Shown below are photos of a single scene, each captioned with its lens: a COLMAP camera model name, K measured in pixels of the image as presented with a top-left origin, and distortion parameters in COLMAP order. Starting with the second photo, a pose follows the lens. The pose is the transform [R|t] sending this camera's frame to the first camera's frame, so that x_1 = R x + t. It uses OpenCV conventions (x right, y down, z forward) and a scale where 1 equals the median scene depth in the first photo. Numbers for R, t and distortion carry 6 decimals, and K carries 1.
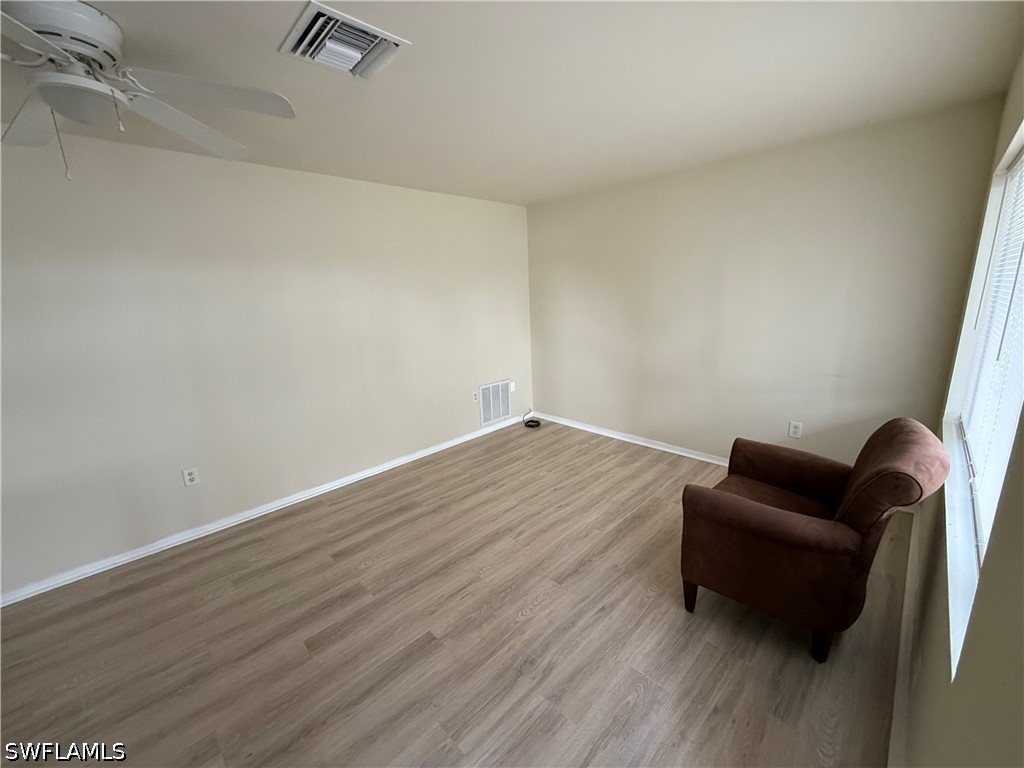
lens RADIAL K [[404.5, 0, 515.3], [0, 404.5, 387.1], [0, 0, 1]] dist [-0.000612, -0.000164]
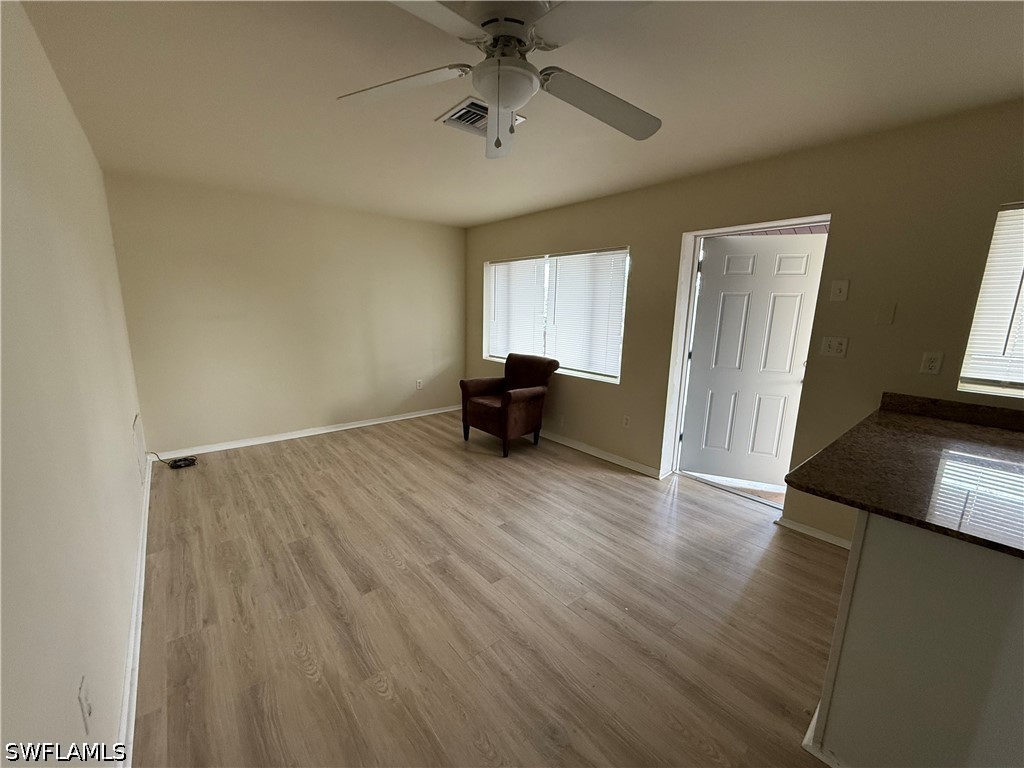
lens RADIAL K [[404.5, 0, 510.2], [0, 404.5, 386.7], [0, 0, 1]] dist [-0.000612, -0.000164]
pose [[0.085955, -0.153510, 0.984402, -0.909421], [0.211169, 0.968416, 0.132578, -0.026699], [-0.973663, 0.196480, 0.115657, 0.418366]]
